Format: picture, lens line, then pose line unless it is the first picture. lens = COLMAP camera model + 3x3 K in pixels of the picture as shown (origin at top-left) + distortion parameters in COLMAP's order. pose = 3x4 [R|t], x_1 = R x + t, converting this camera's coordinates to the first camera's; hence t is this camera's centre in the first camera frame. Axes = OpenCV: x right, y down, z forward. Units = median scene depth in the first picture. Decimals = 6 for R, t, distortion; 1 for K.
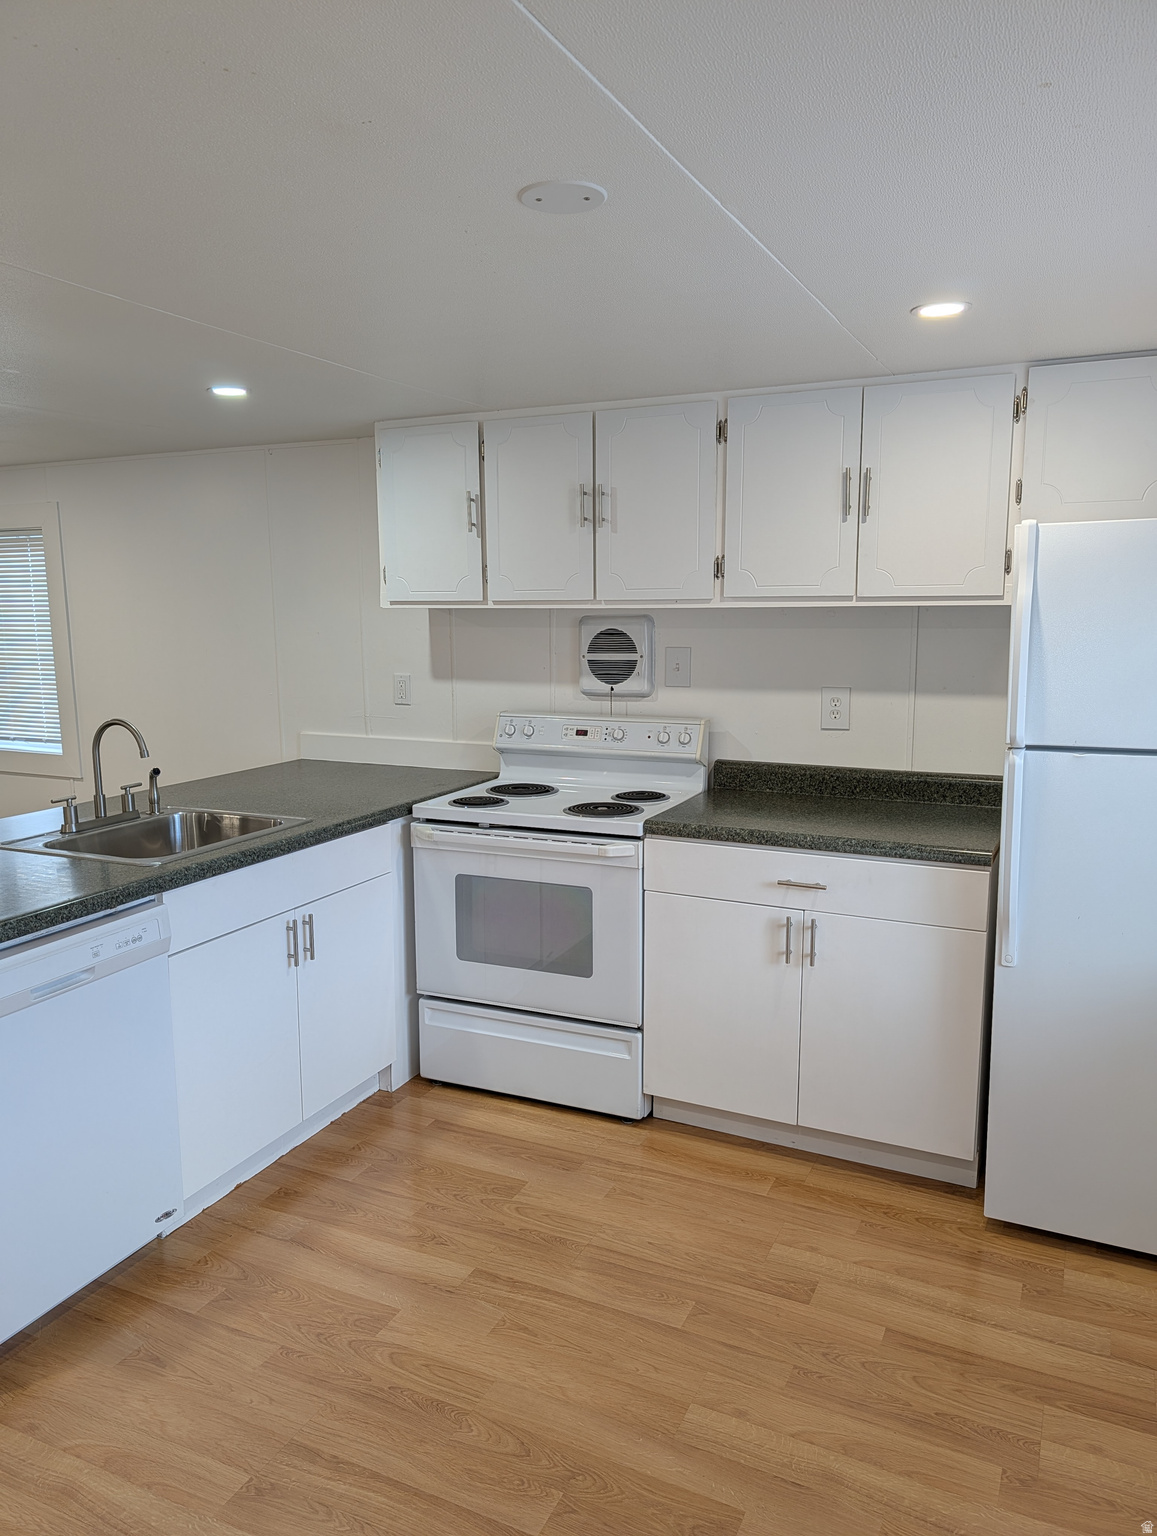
lens RADIAL K [[1093.7, 0, 582.8], [0, 1093.7, 780.3], [0, 0, 1]] dist [0.037659, -0.019472]
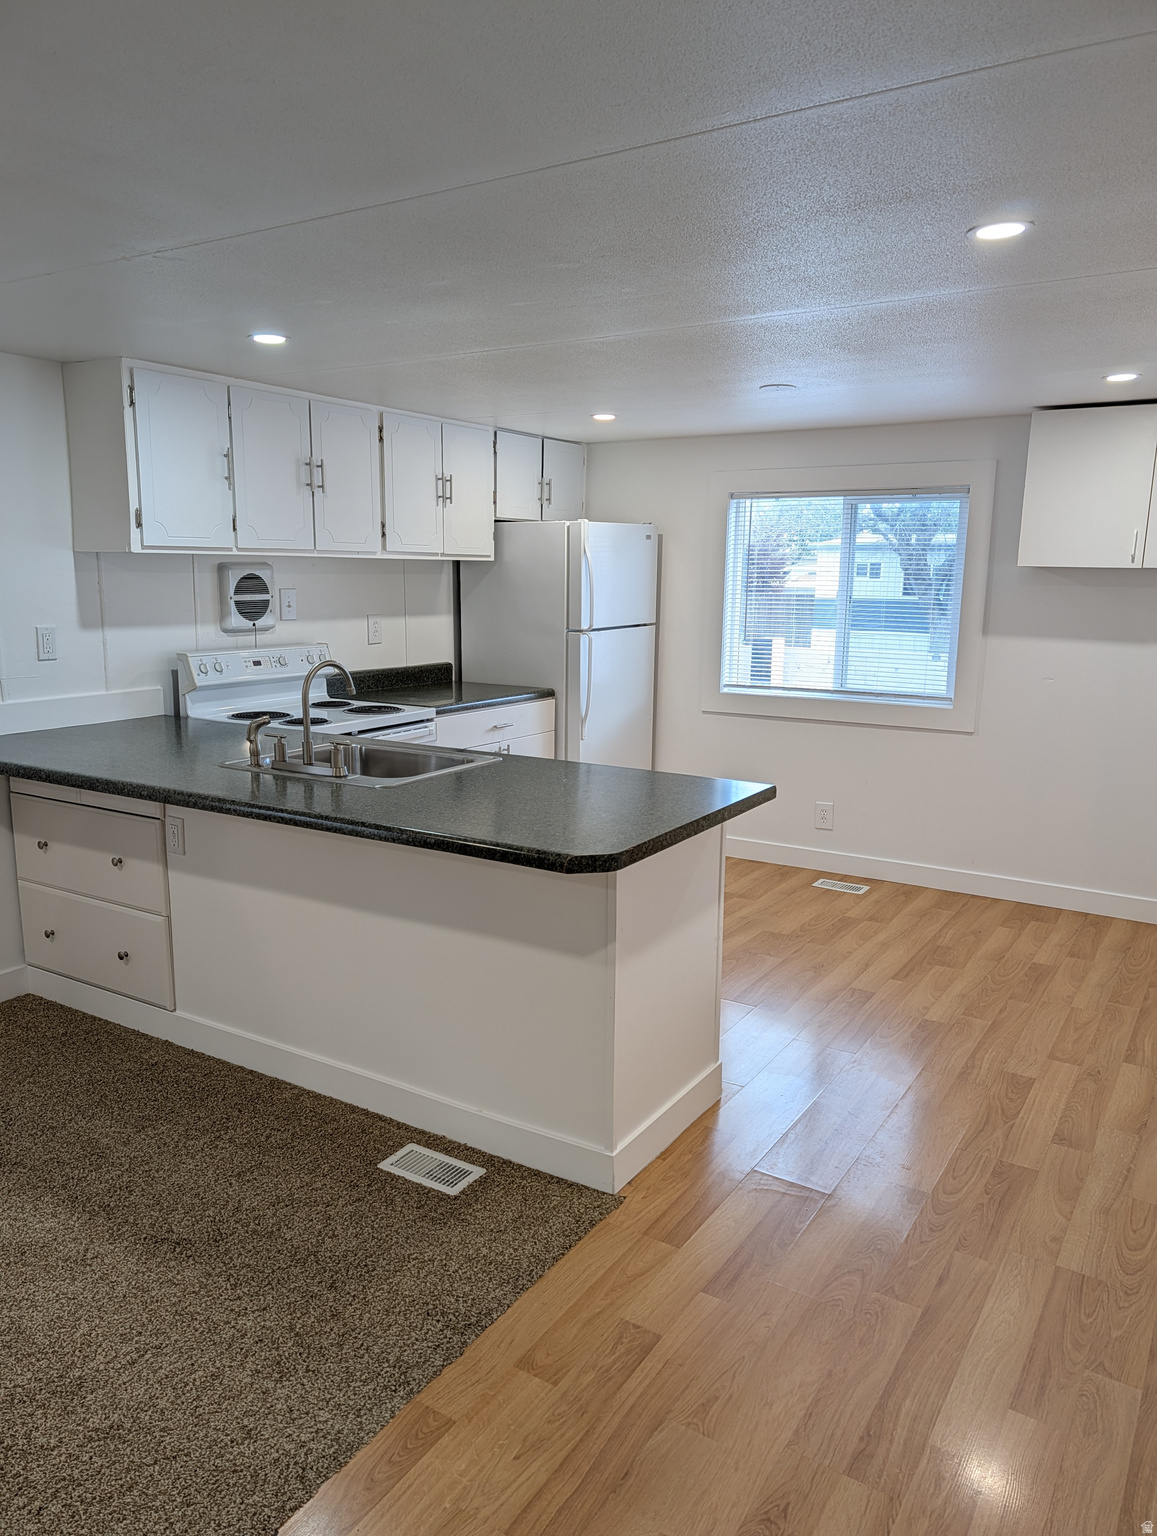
lens RADIAL K [[1093.7, 0, 583.4], [0, 1093.7, 770.7], [0, 0, 1]] dist [0.037659, -0.019472]
pose [[0.123149, -0.179764, 0.975971, -1.122594], [0.139548, 0.976822, 0.162313, -0.072976], [-0.982528, 0.116206, 0.145381, 0.499645]]
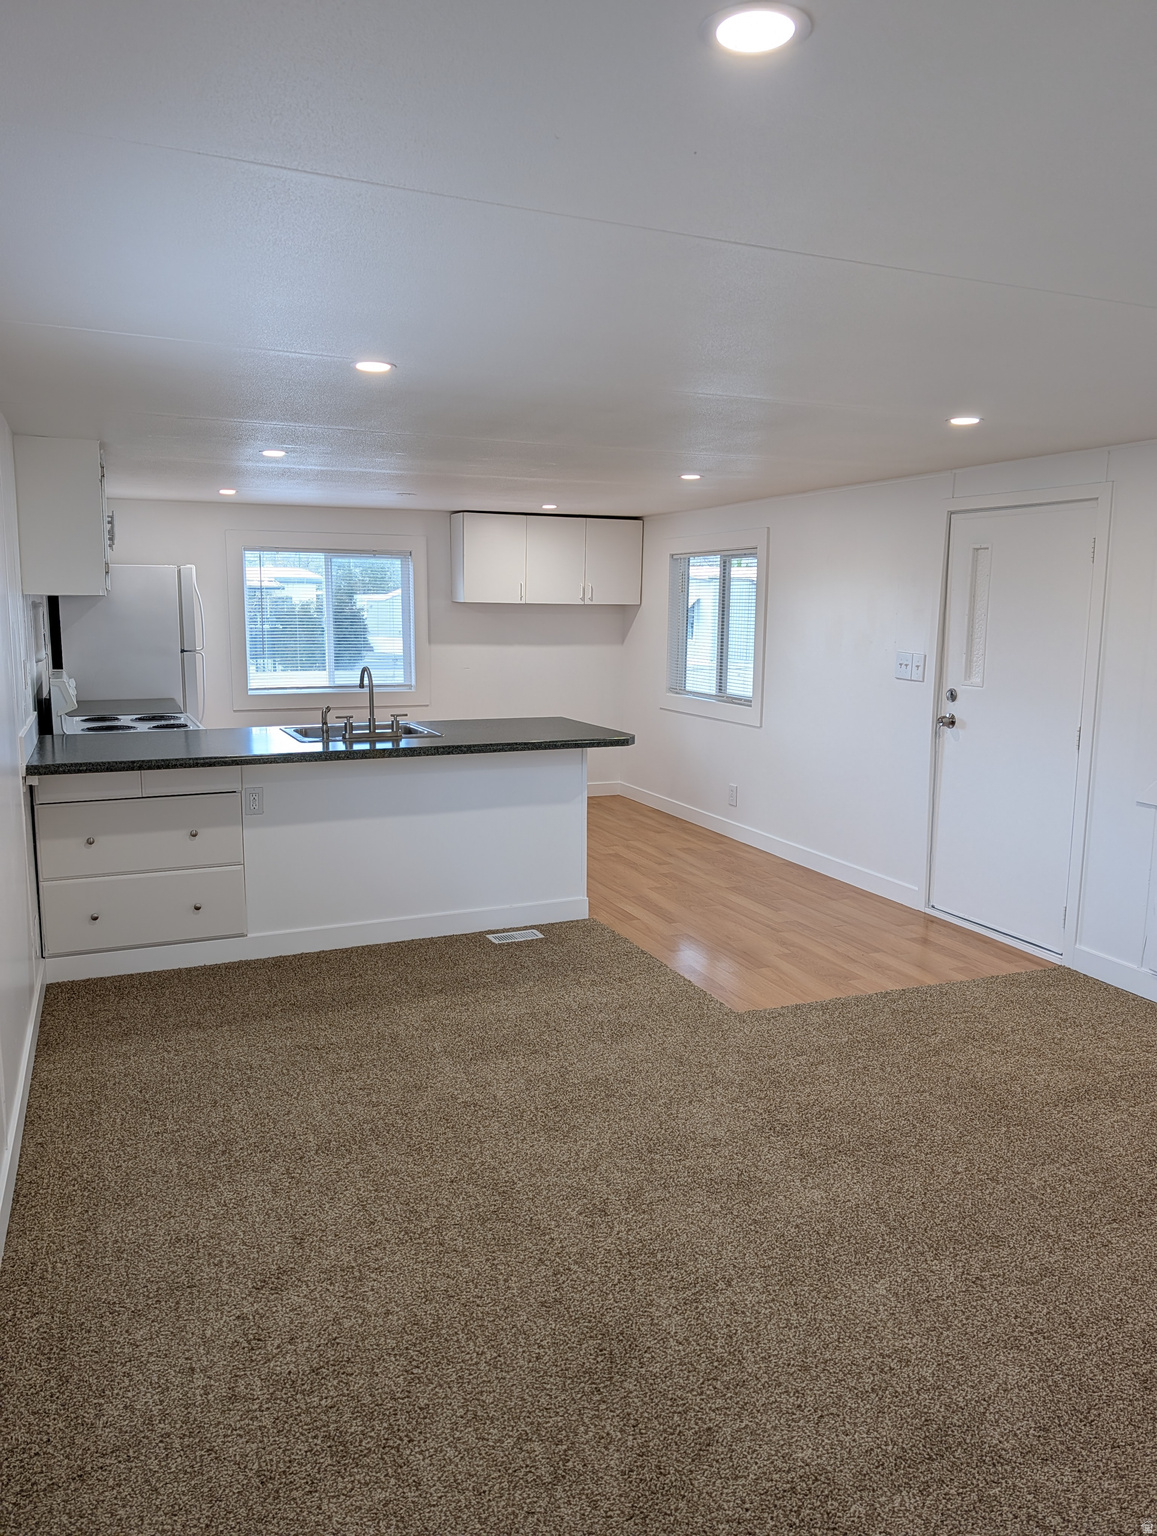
lens RADIAL K [[1093.7, 0, 576.9], [0, 1093.7, 764.2], [0, 0, 1]] dist [0.037659, -0.019472]
pose [[-0.755810, -0.103238, 0.646601, -1.362160], [0.088327, 0.962393, 0.256902, -0.245764], [-0.648806, 0.251281, -0.718267, 1.593282]]
